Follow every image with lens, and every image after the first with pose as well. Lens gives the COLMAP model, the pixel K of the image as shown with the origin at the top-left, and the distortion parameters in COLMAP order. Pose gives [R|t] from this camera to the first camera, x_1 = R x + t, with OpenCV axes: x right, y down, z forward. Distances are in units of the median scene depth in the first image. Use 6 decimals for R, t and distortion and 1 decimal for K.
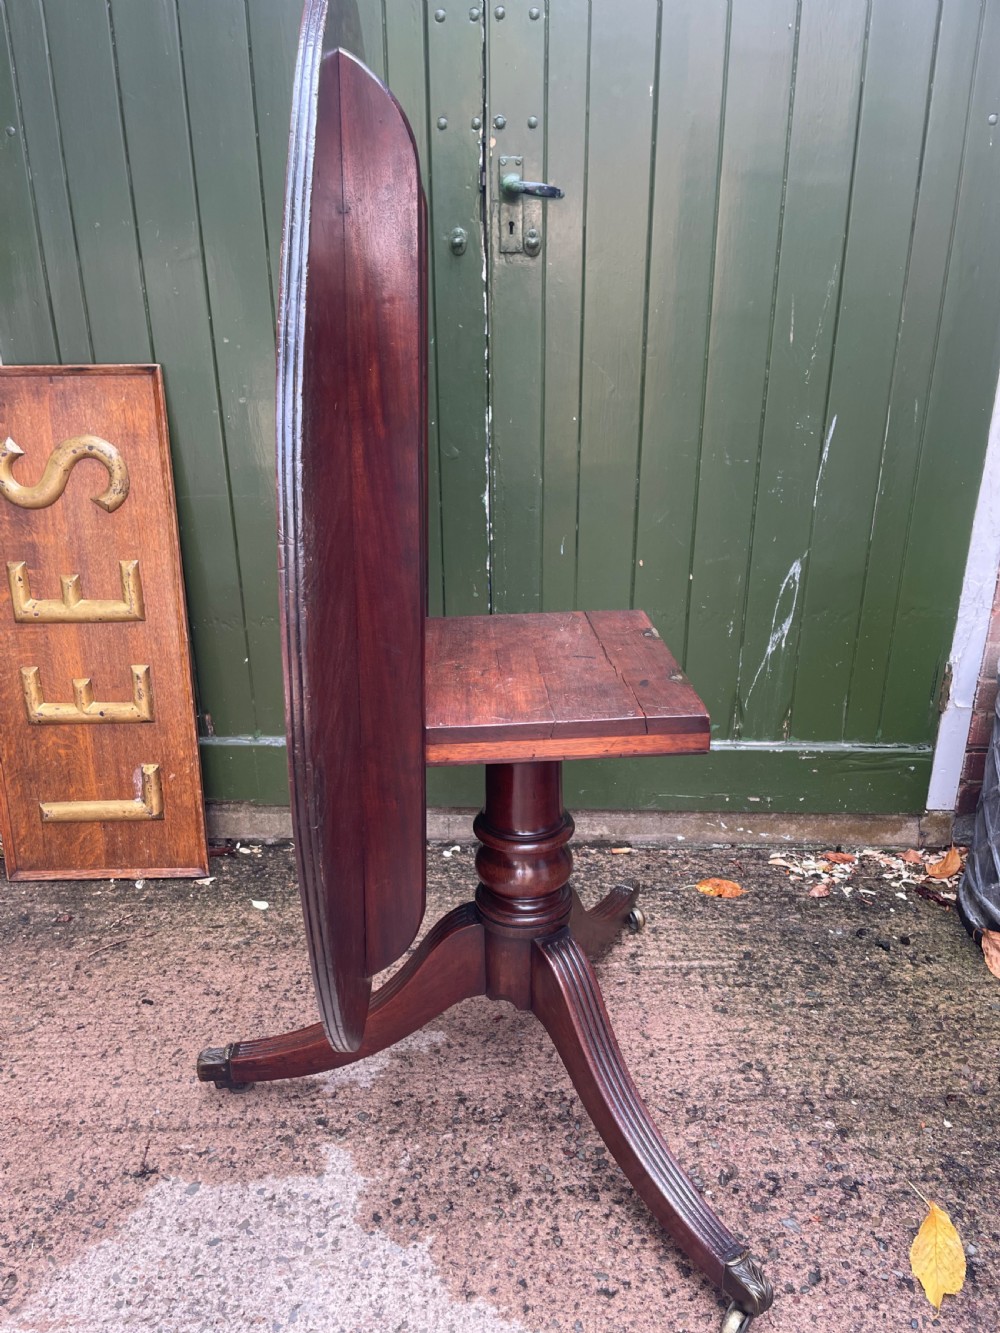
lens RADIAL K [[1034.1, 0, 495.6], [0, 1034.1, 676.7], [0, 0, 1]] dist [0.060187, -0.093462]
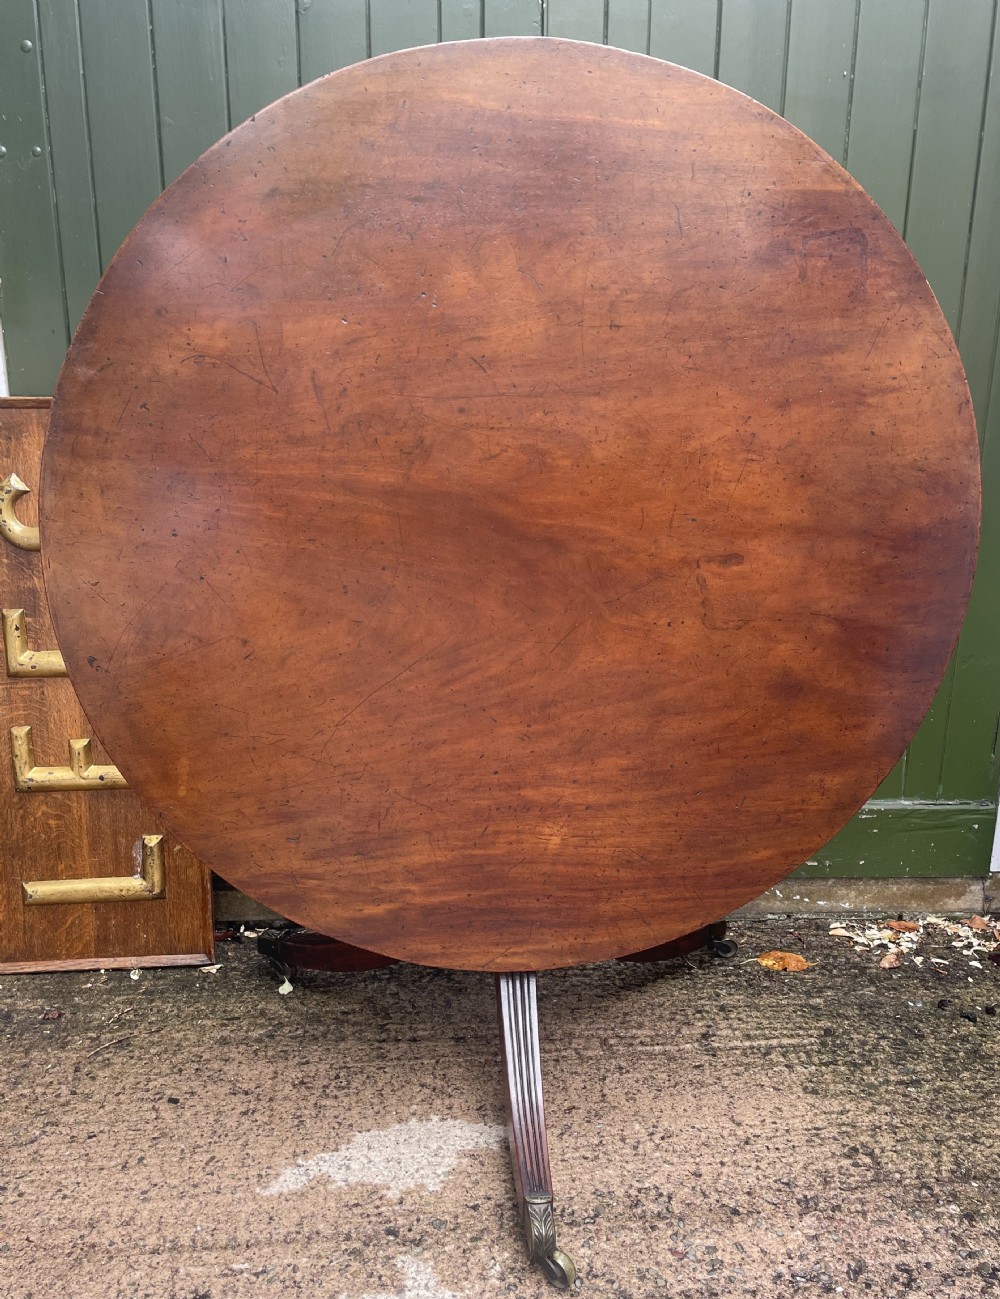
lens RADIAL K [[1130.4, 0, 505.5], [0, 1130.4, 645.0], [0, 0, 1]] dist [0.061250, -0.094547]
pose [[0.996962, -0.004201, 0.077780, -0.134497], [0.012494, 0.994240, -0.106446, 0.037698], [-0.076885, 0.107094, 0.991272, -0.008846]]
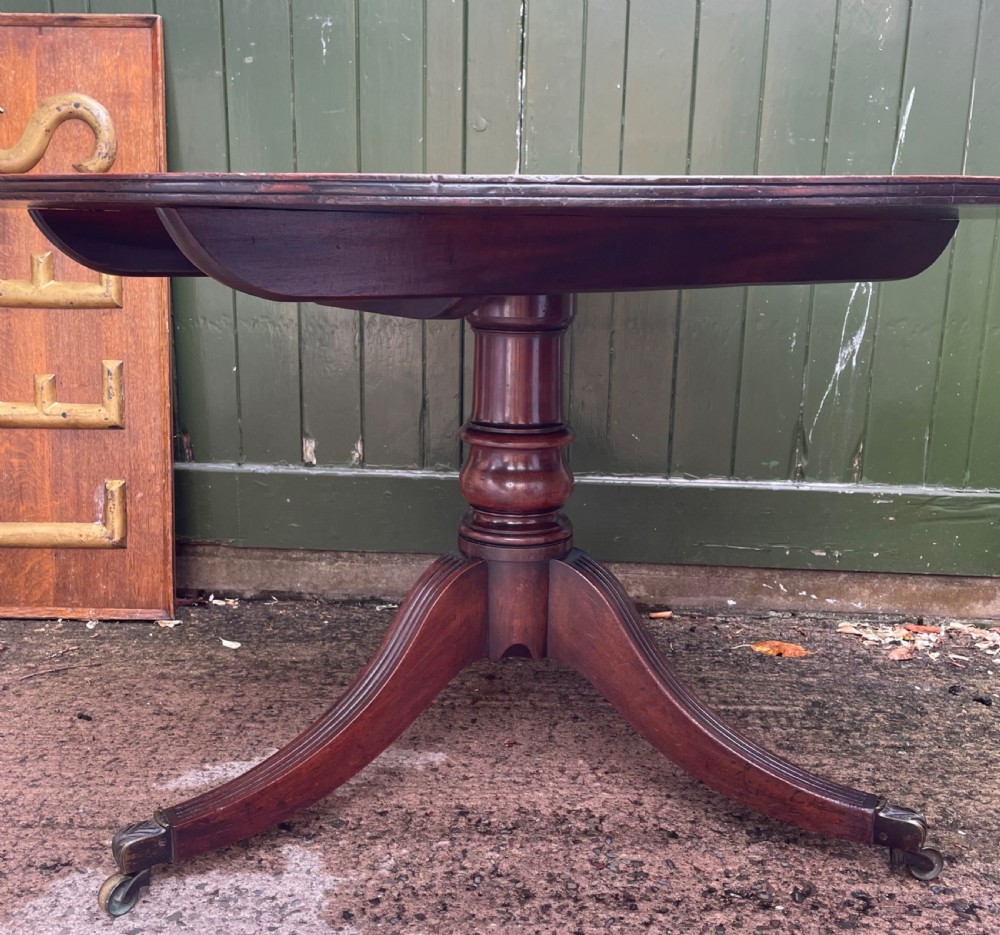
lens RADIAL K [[1107.9, 0, 498.4], [0, 1107.9, 487.7], [0, 0, 1]] dist [0.034249, 0.000000]
pose [[0.999325, 0.032207, -0.017648, 0.001492], [-0.034427, 0.988867, -0.144767, 0.270435], [0.012789, 0.145277, 0.989308, 0.119477]]
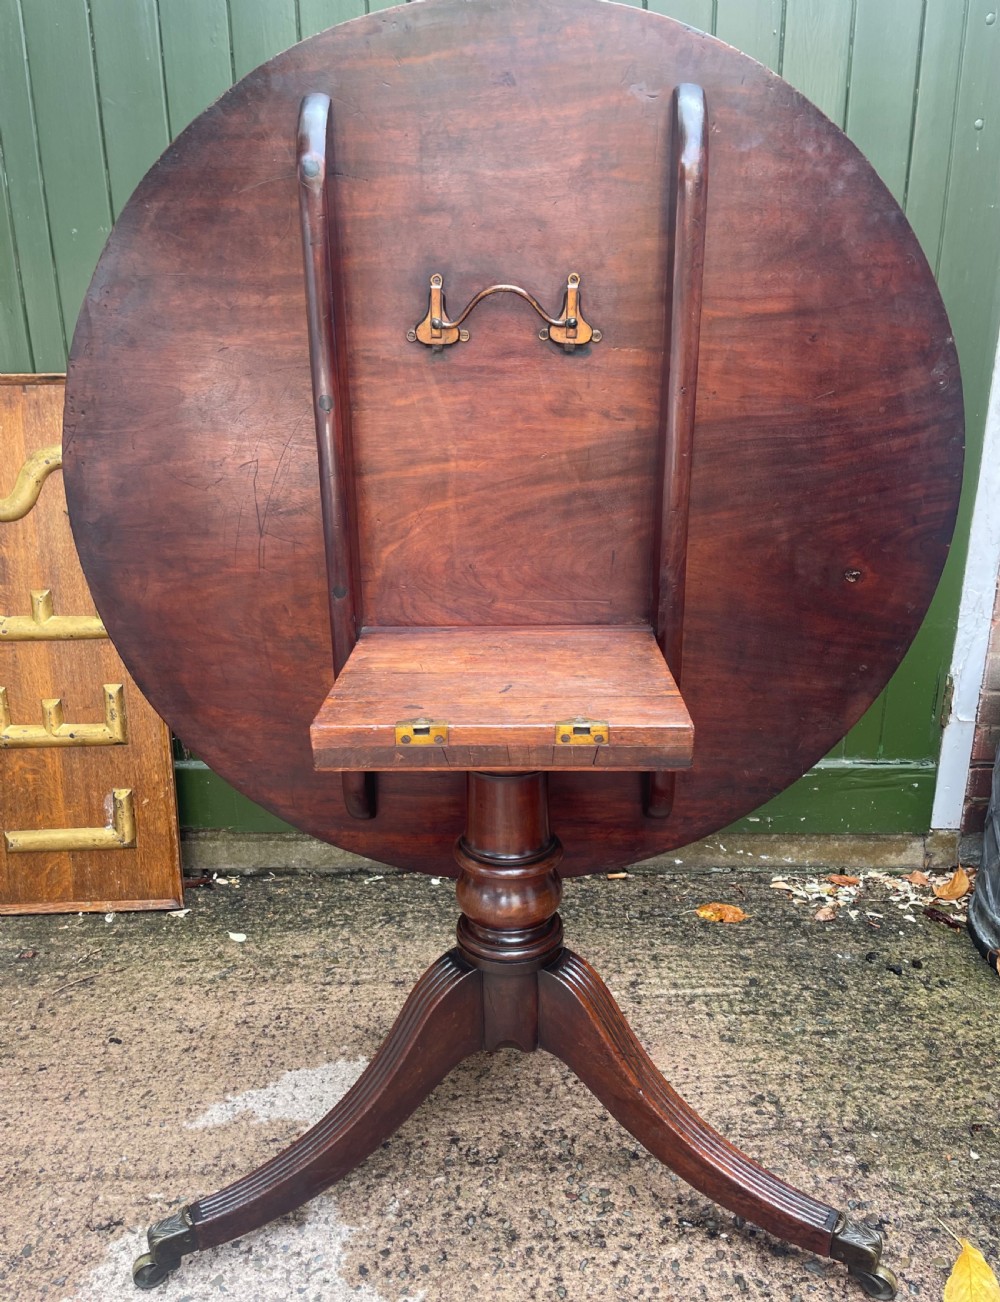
lens RADIAL K [[1034.6, 0, 499.0], [0, 1034.6, 659.7], [0, 0, 1]] dist [0.059897, -0.093100]
pose [[0.999757, -0.008313, 0.020398, -0.007812], [0.009550, 0.998072, -0.061327, 0.035211], [-0.019849, 0.061507, 0.997909, 0.044396]]
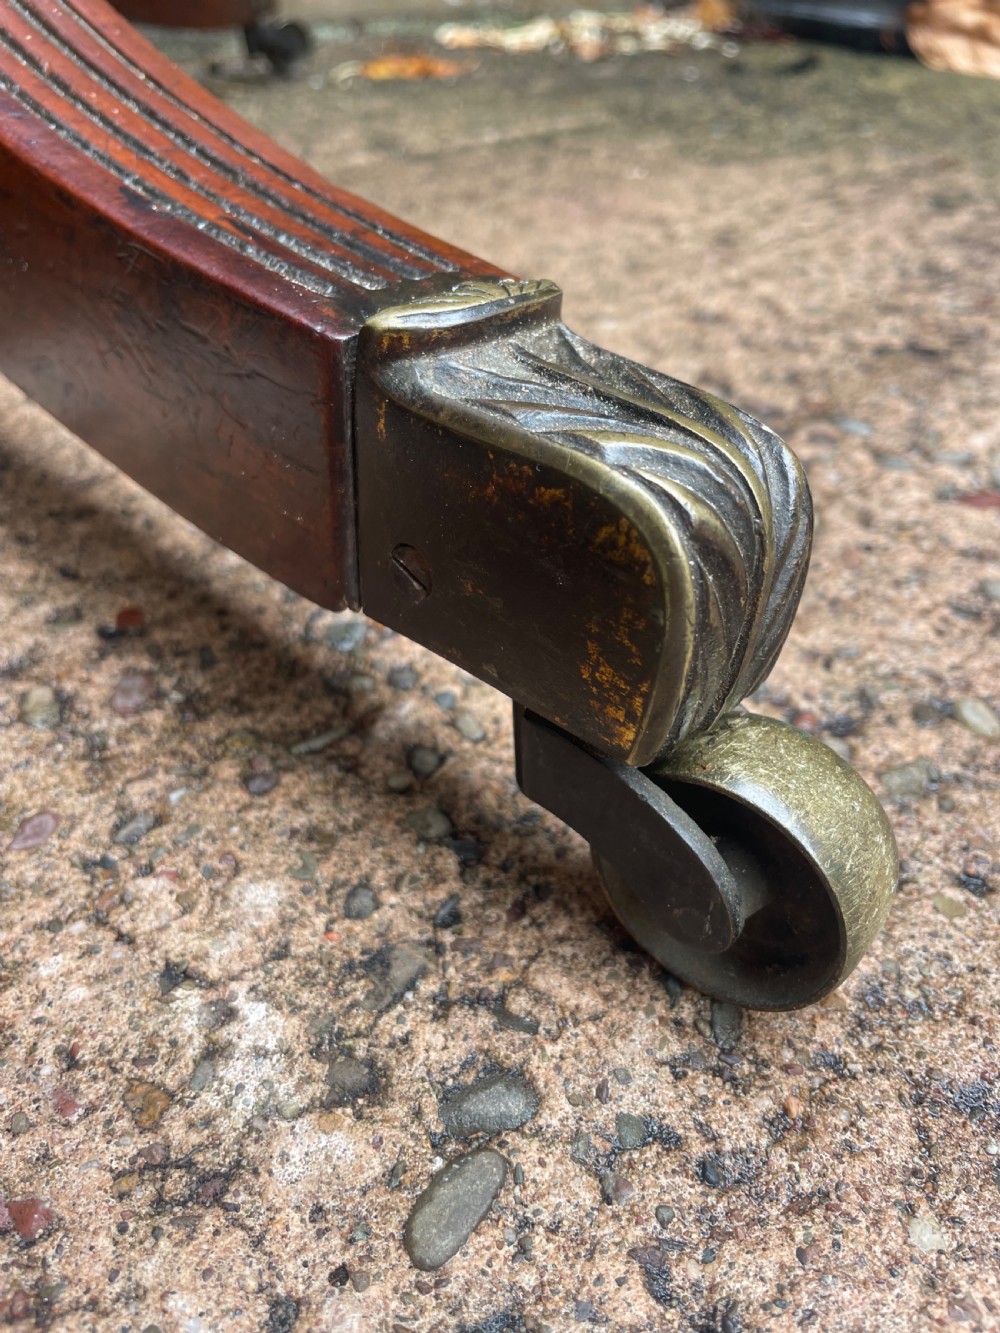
lens RADIAL K [[1033.0, 0, 505.2], [0, 1033.0, 693.6], [0, 0, 1]] dist [0.081209, -0.125800]
pose [[0.724890, -0.410078, 0.553508, -0.098225], [0.230945, 0.901676, 0.365574, 0.359668], [-0.648998, -0.137171, 0.748322, 0.818981]]
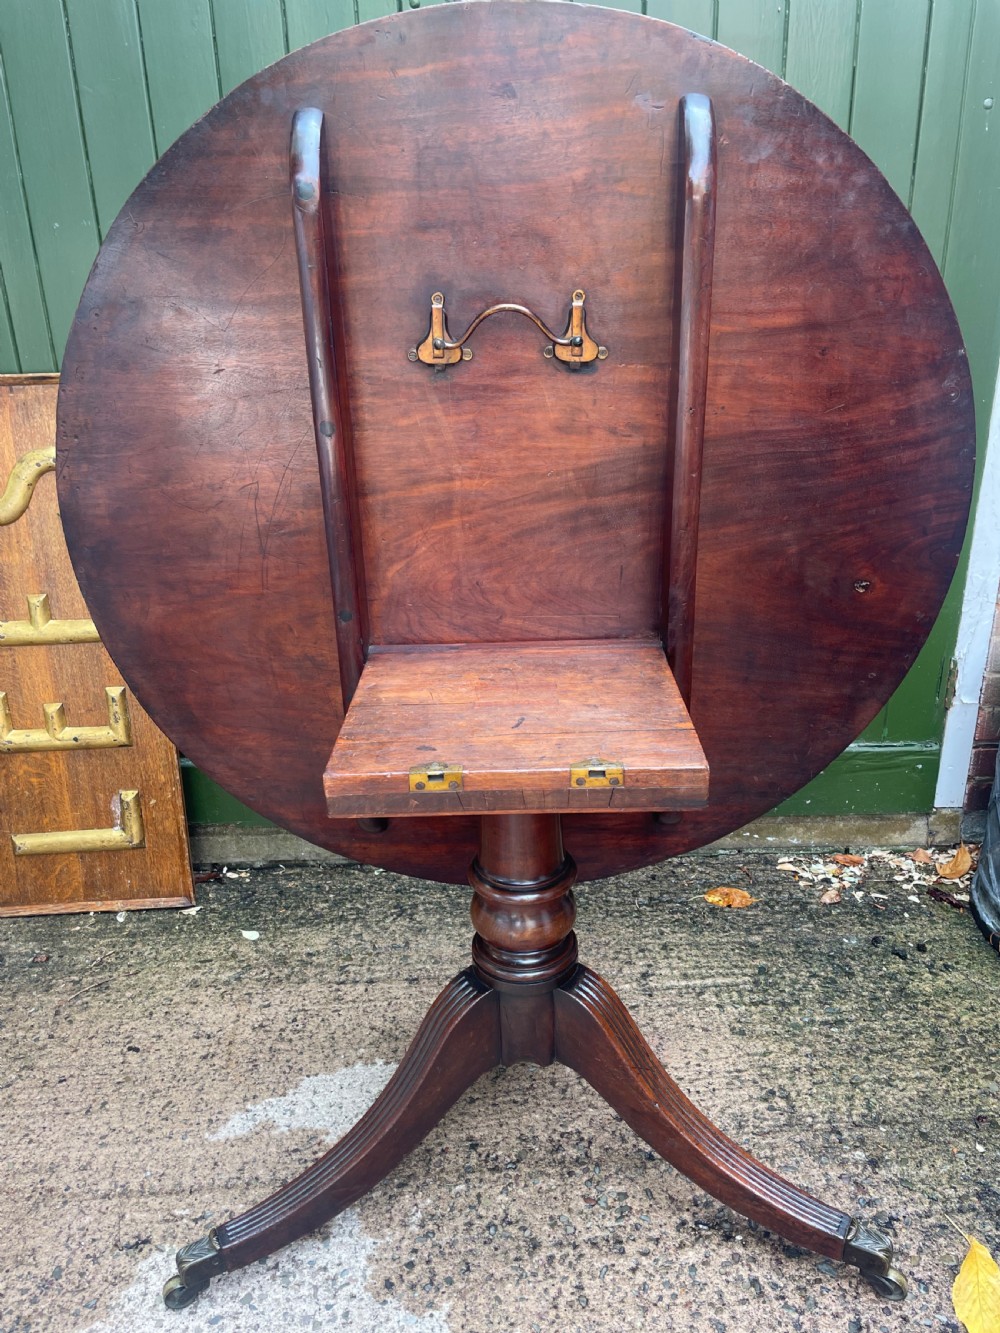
lens RADIAL K [[1034.1, 0, 514.5], [0, 1034.1, 652.8], [0, 0, 1]] dist [0.060187, -0.093462]
pose [[0.998874, -0.029963, 0.036789, -0.015865], [0.030127, 0.999538, -0.003903, -0.034023], [-0.036655, 0.005007, 0.999315, 0.049071]]
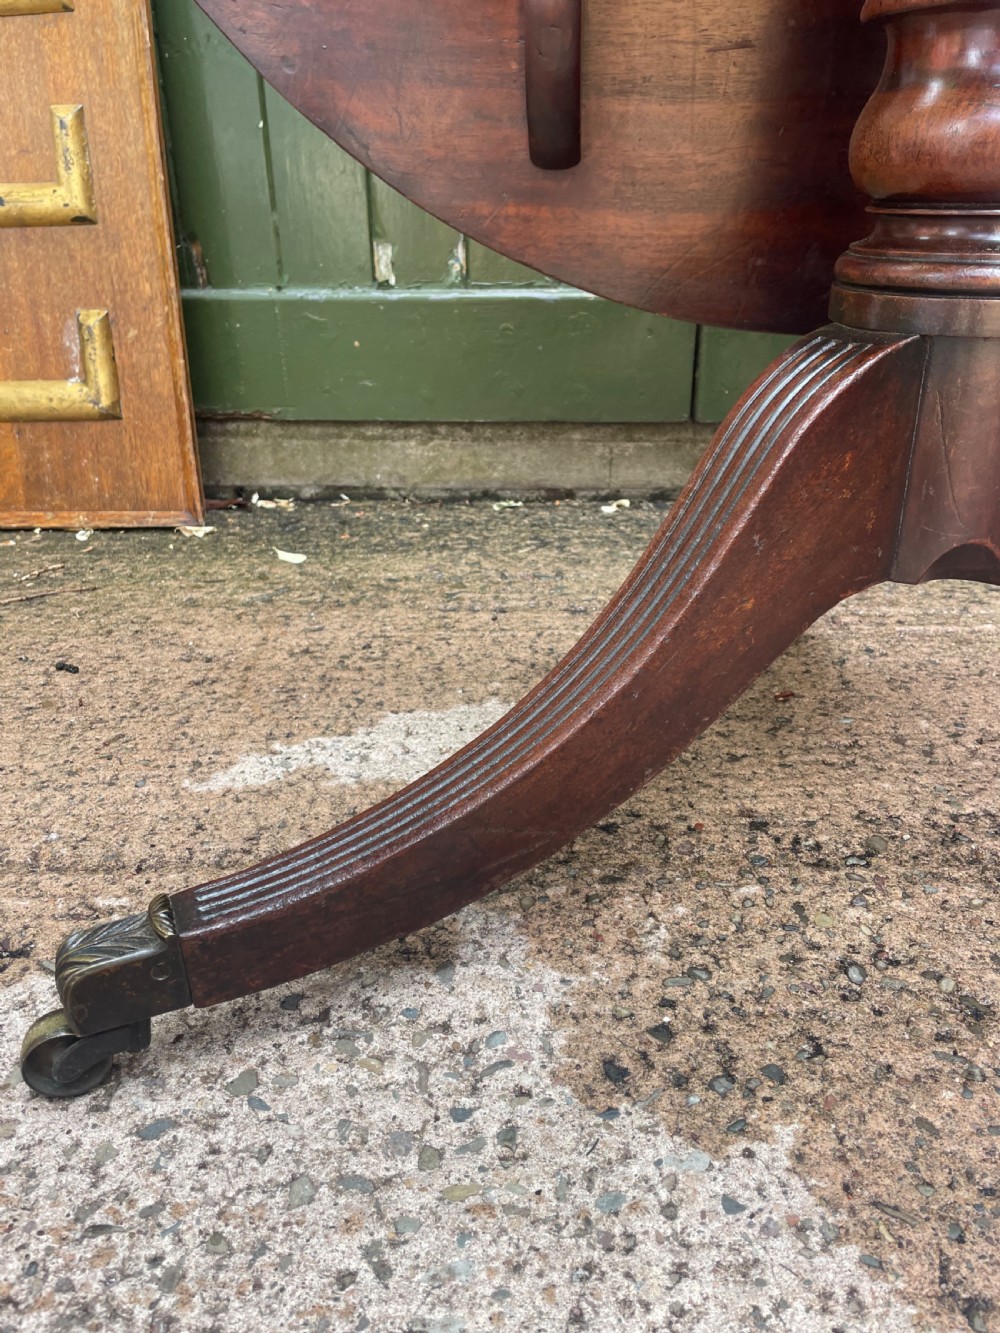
lens RADIAL K [[1033.0, 0, 503.5], [0, 1033.0, 674.3], [0, 0, 1]] dist [0.081209, -0.125800]
pose [[0.999589, 0.009713, -0.026984, -0.120687], [-0.007756, 0.997396, 0.071705, 0.301193], [0.027610, -0.071466, 0.997061, 0.550454]]
